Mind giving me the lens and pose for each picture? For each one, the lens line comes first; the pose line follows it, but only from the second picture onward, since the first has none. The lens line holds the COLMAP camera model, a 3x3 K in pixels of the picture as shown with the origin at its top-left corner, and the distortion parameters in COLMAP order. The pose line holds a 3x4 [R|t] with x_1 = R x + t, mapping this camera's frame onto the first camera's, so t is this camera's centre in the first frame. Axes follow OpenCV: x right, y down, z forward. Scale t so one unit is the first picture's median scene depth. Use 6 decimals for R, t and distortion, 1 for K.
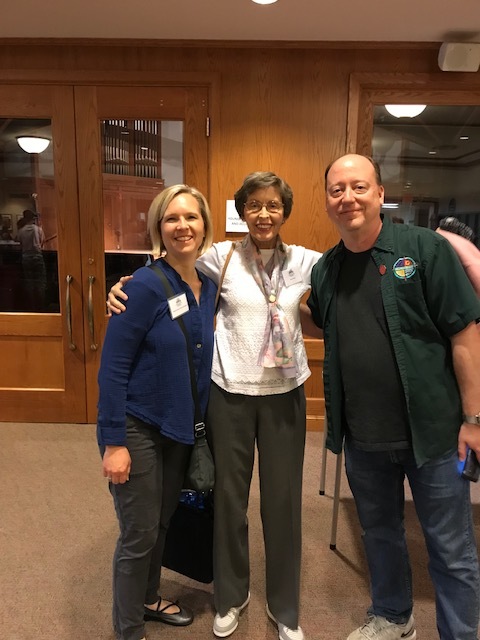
lens RADIAL K [[511.5, 0, 243.8], [0, 511.5, 320.1], [0, 0, 1]] dist [-0.017837, -0.001387]
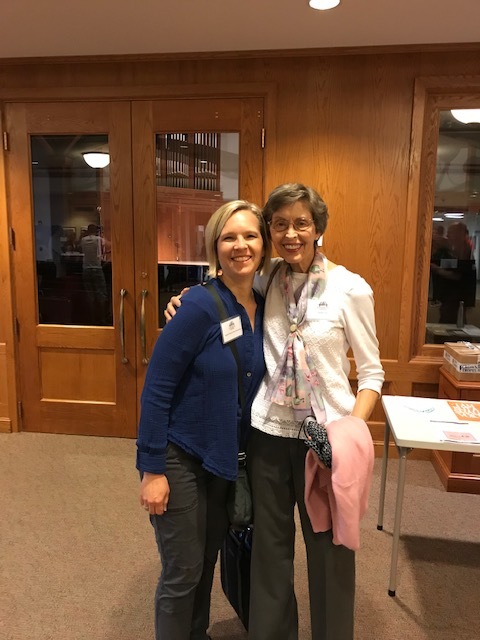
lens RADIAL K [[511.5, 0, 238.8], [0, 511.5, 315.5], [0, 0, 1]] dist [-0.017837, -0.001387]
pose [[0.992781, 0.013706, -0.119152, 0.003510], [-0.017210, 0.999448, -0.028426, -0.012048], [0.118697, 0.030271, 0.992469, 0.038477]]
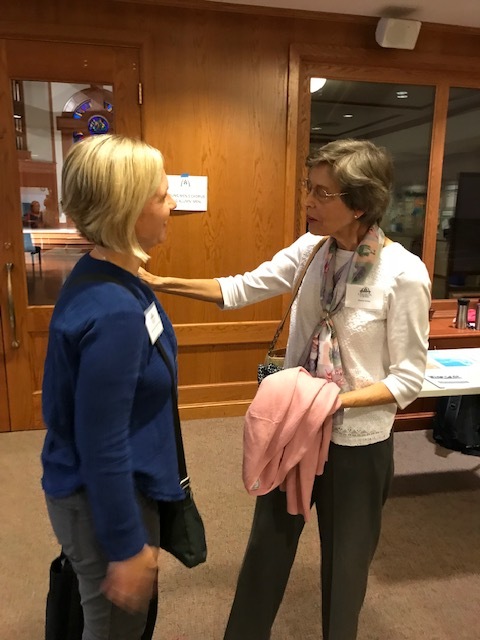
lens RADIAL K [[511.5, 0, 244.3], [0, 511.5, 316.8], [0, 0, 1]] dist [-0.017837, -0.001387]
pose [[0.971653, -0.054020, 0.230158, -0.121082], [0.044498, 0.997933, 0.046365, -0.018498], [-0.232187, -0.034809, 0.972048, 0.069092]]
